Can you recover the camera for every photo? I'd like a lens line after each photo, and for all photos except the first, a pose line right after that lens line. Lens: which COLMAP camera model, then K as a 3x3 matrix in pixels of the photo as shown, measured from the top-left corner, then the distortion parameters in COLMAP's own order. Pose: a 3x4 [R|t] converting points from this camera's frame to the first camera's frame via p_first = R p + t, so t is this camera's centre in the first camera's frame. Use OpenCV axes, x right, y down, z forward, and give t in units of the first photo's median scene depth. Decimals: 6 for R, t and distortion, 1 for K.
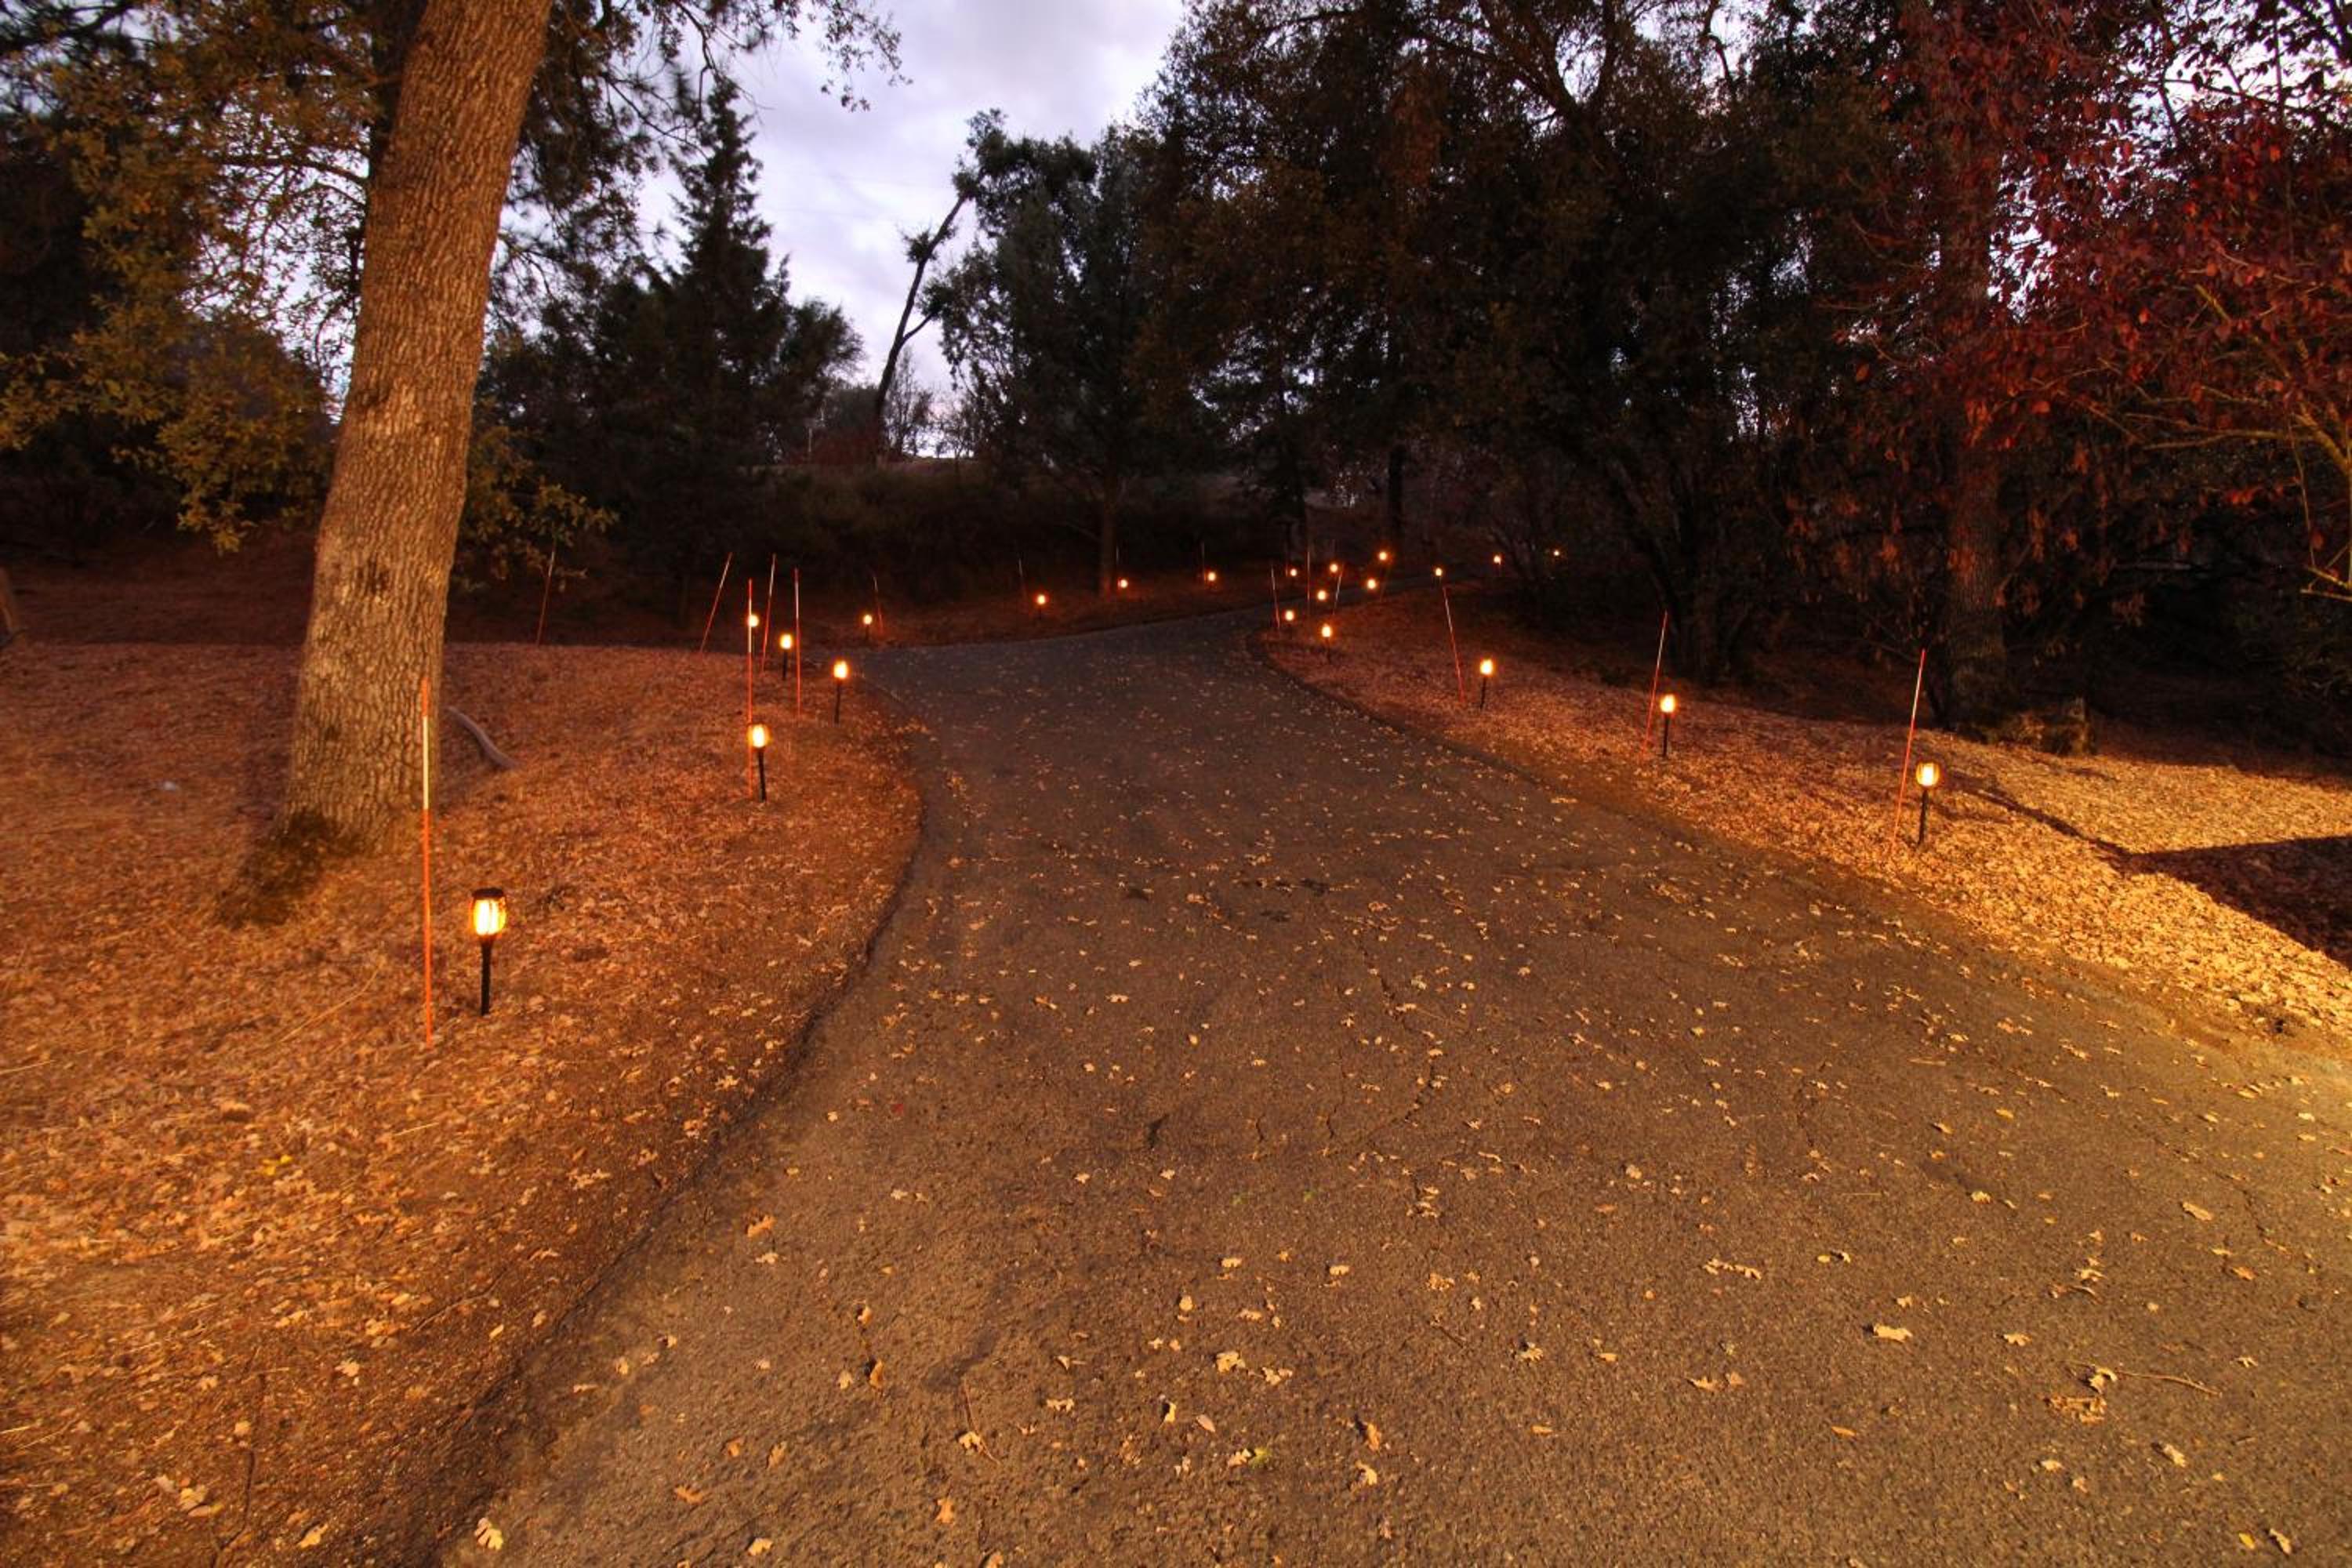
lens RADIAL K [[1106.6, 0, 1175.9], [0, 1106.6, 784.5], [0, 0, 1]] dist [-0.004569, -0.010975]
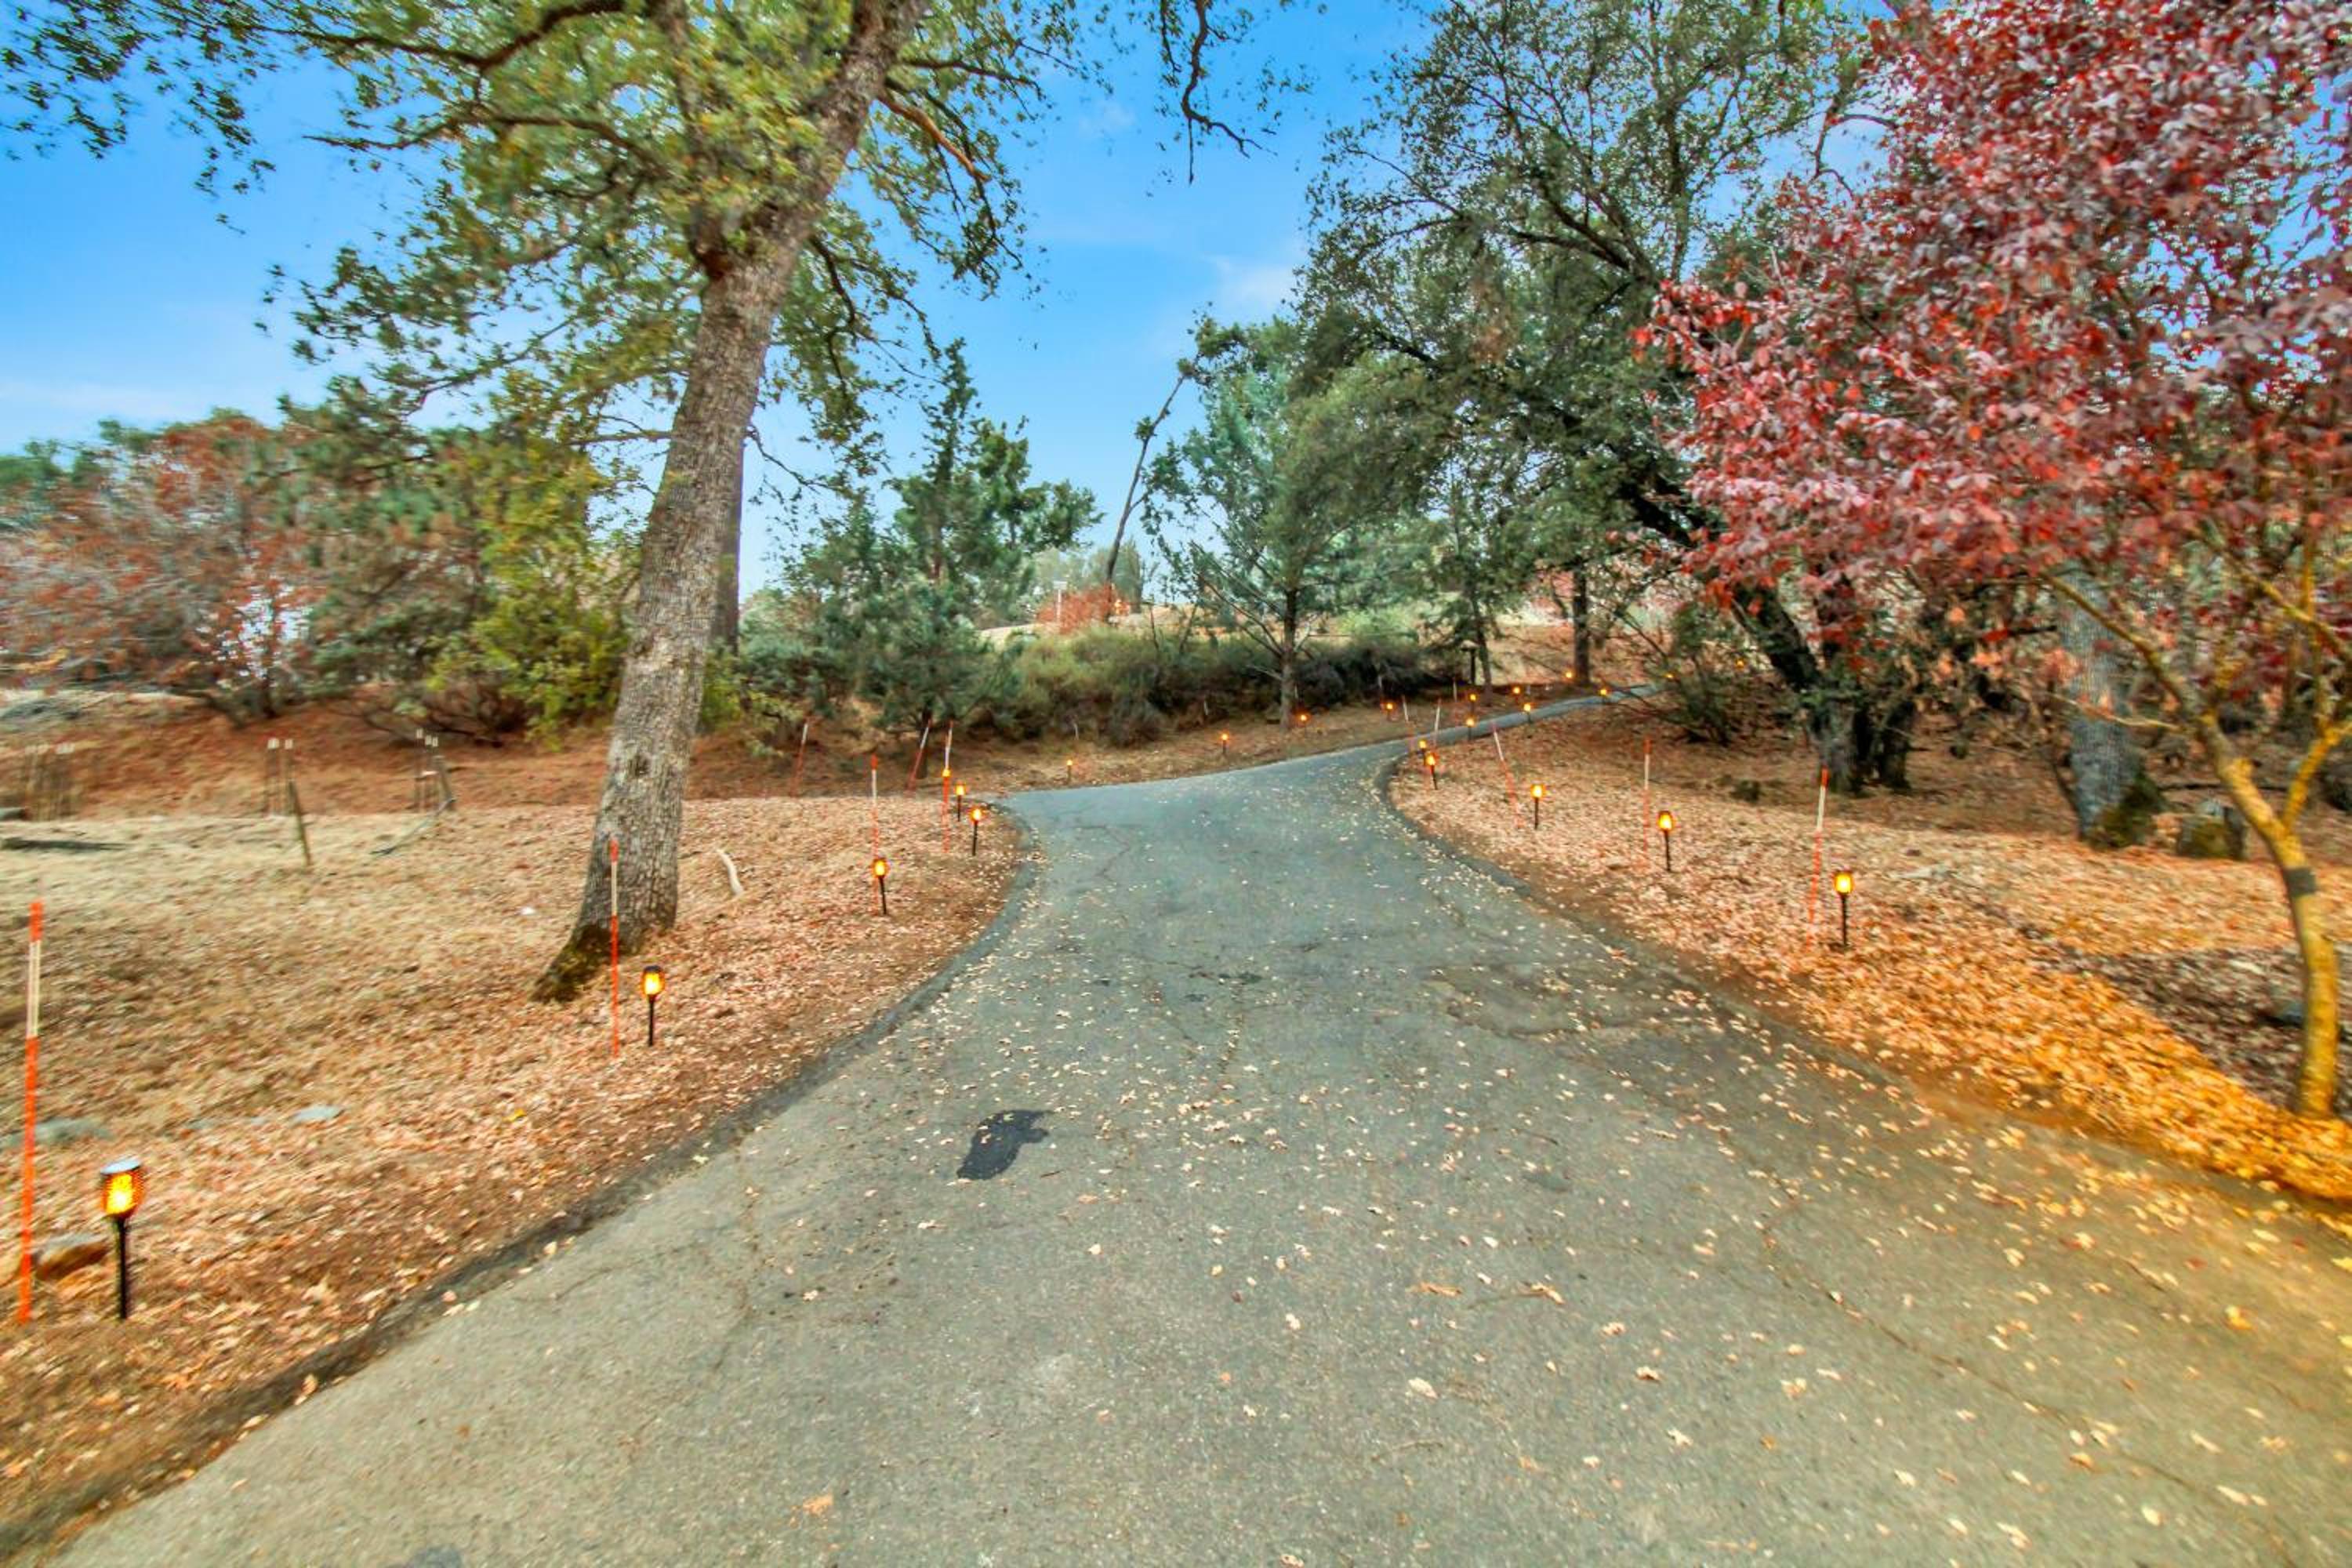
lens RADIAL K [[1106.6, 0, 1178.2], [0, 1106.6, 783.1], [0, 0, 1]] dist [-0.004569, -0.010975]
pose [[0.970403, -0.038179, -0.238454, 0.106165], [0.011604, 0.993655, -0.111869, 0.003167], [0.241212, 0.105791, 0.964689, -0.083603]]
